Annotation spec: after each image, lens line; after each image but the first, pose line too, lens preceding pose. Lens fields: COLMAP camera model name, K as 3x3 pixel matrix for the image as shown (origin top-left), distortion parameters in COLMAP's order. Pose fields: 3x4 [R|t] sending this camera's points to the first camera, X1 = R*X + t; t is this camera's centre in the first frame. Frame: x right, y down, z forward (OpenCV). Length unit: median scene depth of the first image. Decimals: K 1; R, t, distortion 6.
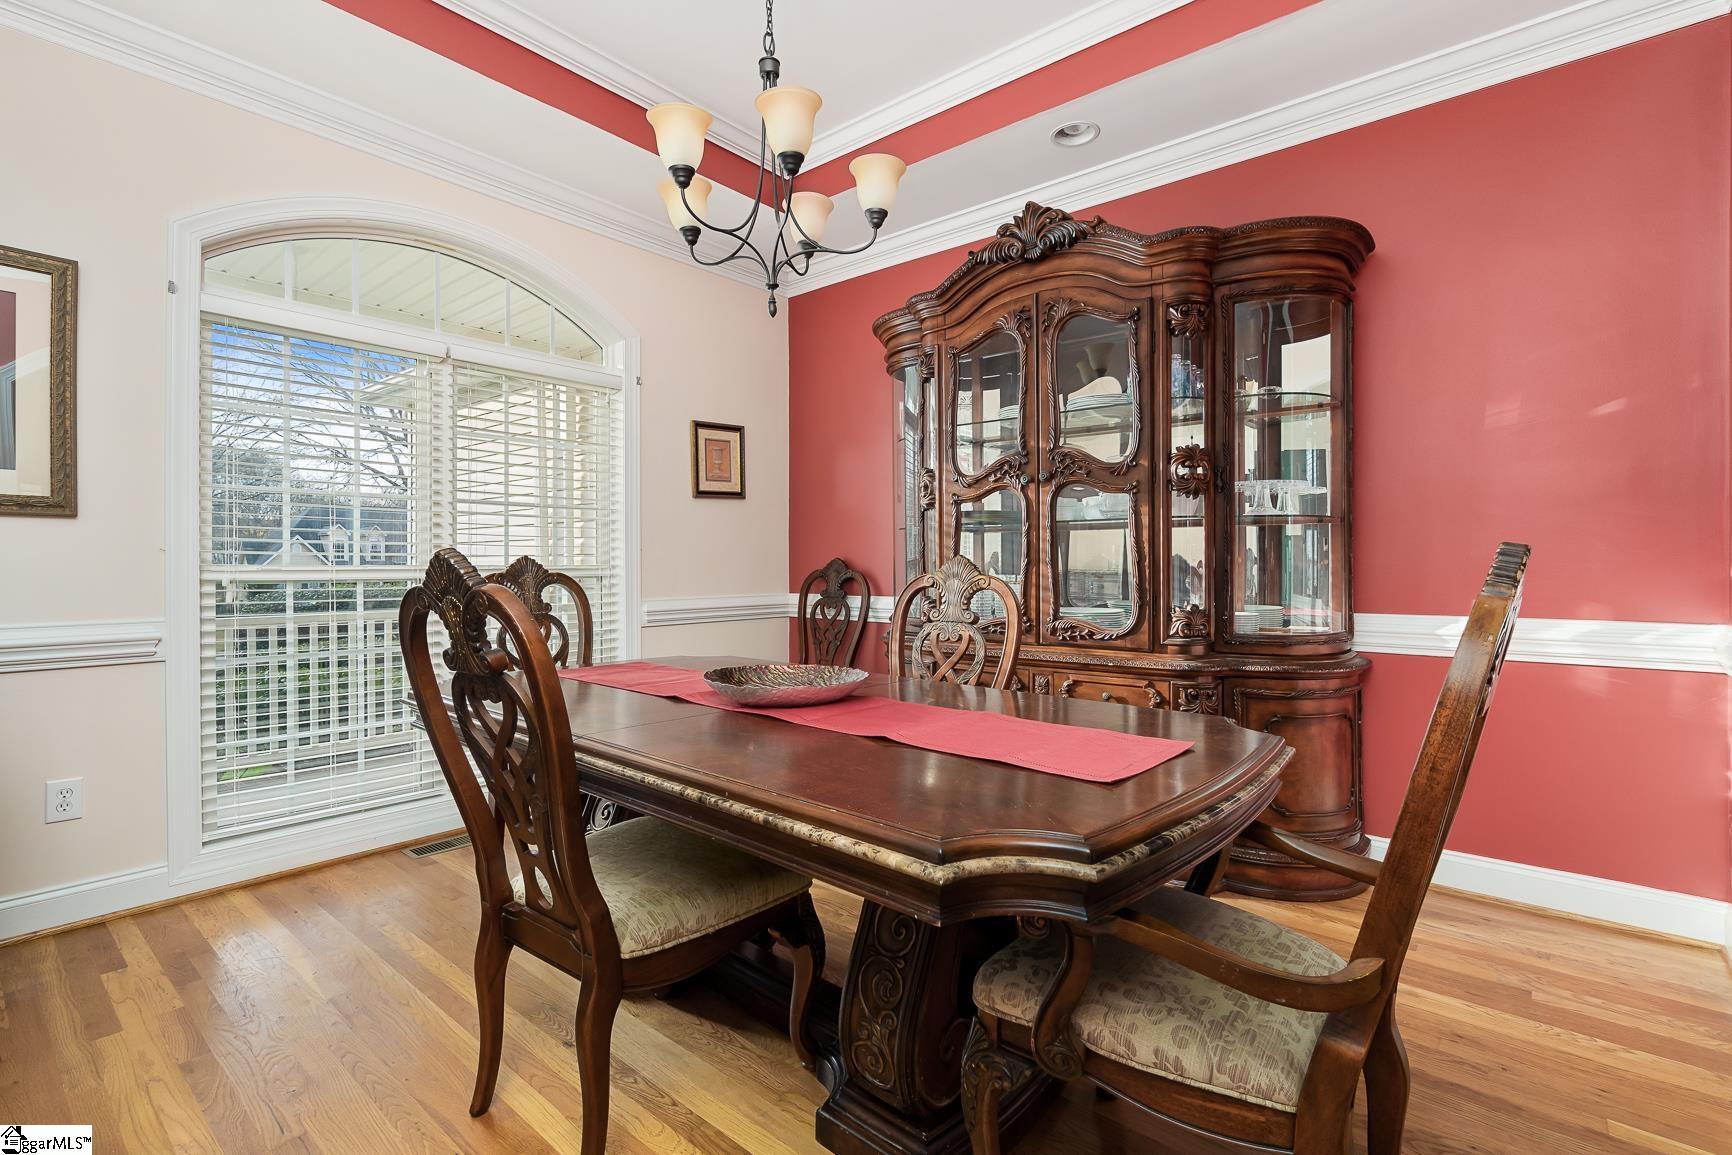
lens RADIAL K [[798.6, 0, 853.5], [0, 798.6, 563.1], [0, 0, 1]] dist [-0.000761, 0.001990]
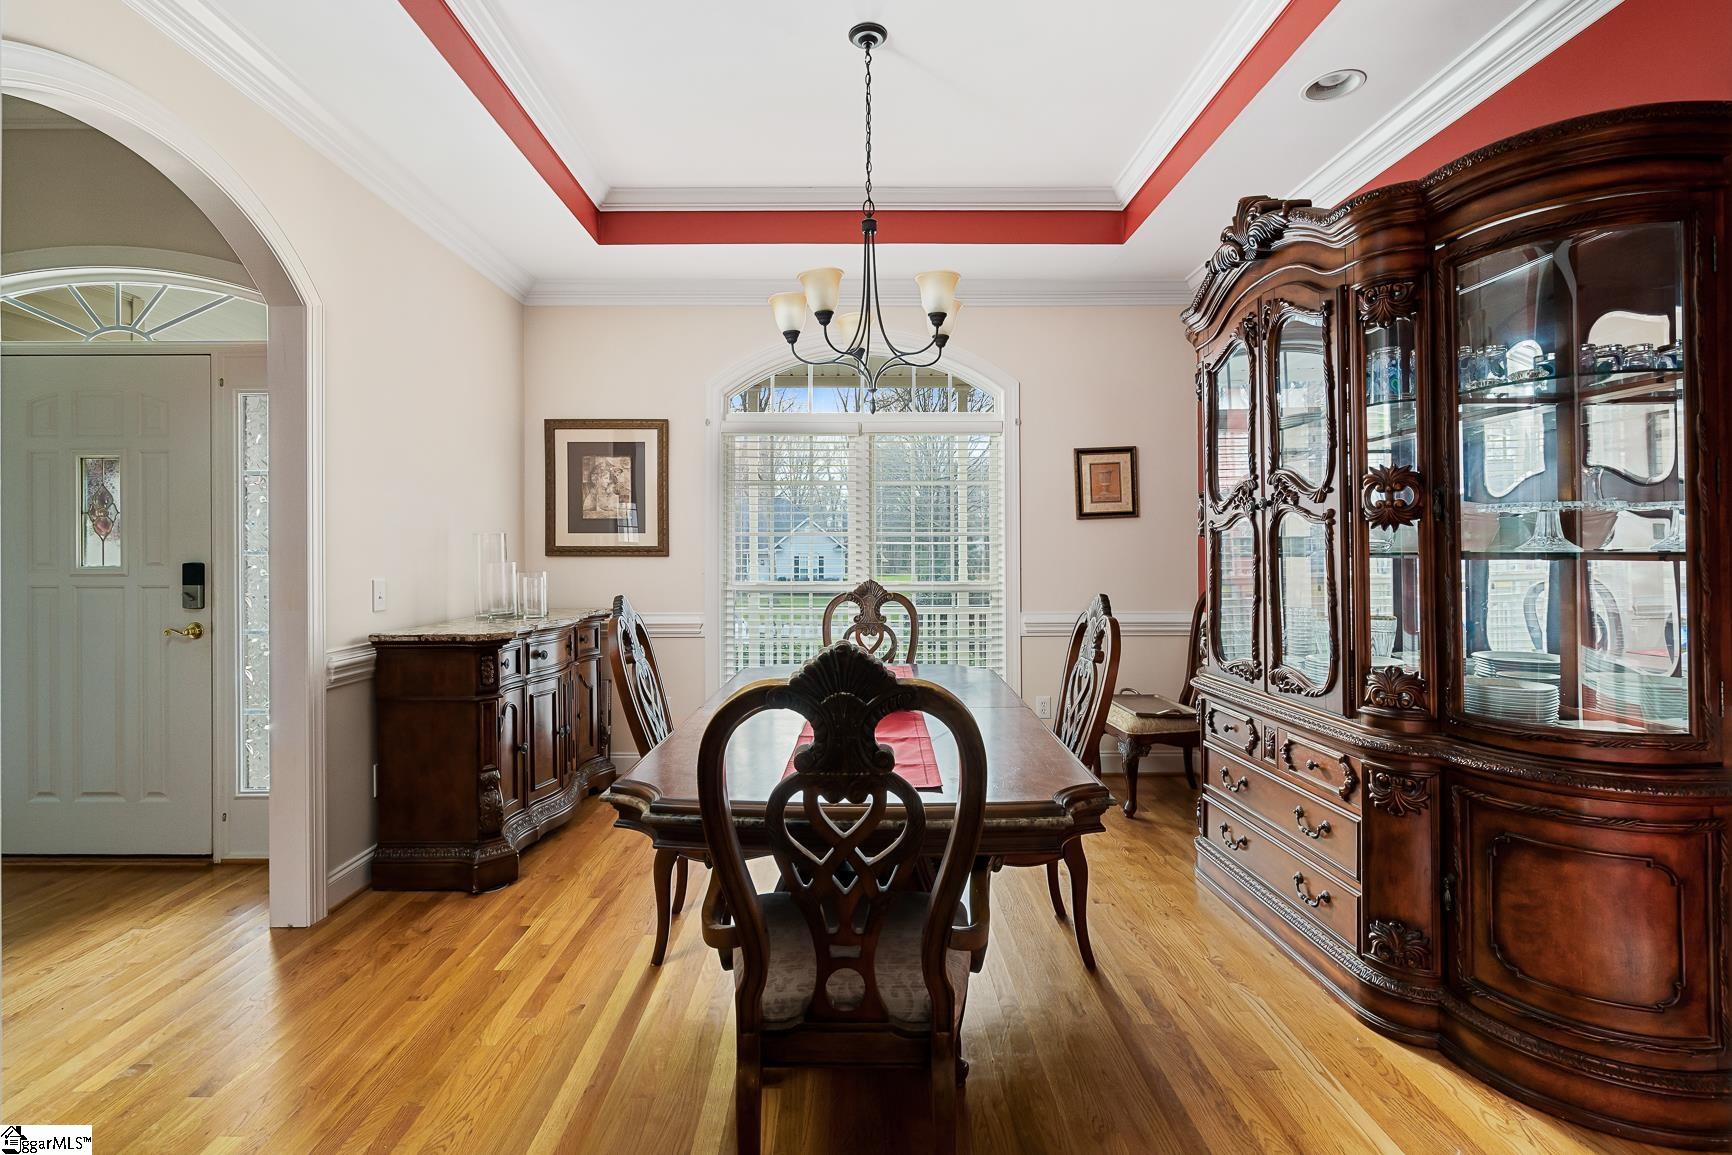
lens RADIAL K [[798.6, 0, 835.0], [0, 798.6, 554.1], [0, 0, 1]] dist [-0.000761, 0.001990]
pose [[0.656504, -0.001914, -0.754320, 0.575629], [0.003210, 0.999995, 0.000256, -0.053624], [0.754316, -0.002589, 0.656507, 0.063014]]
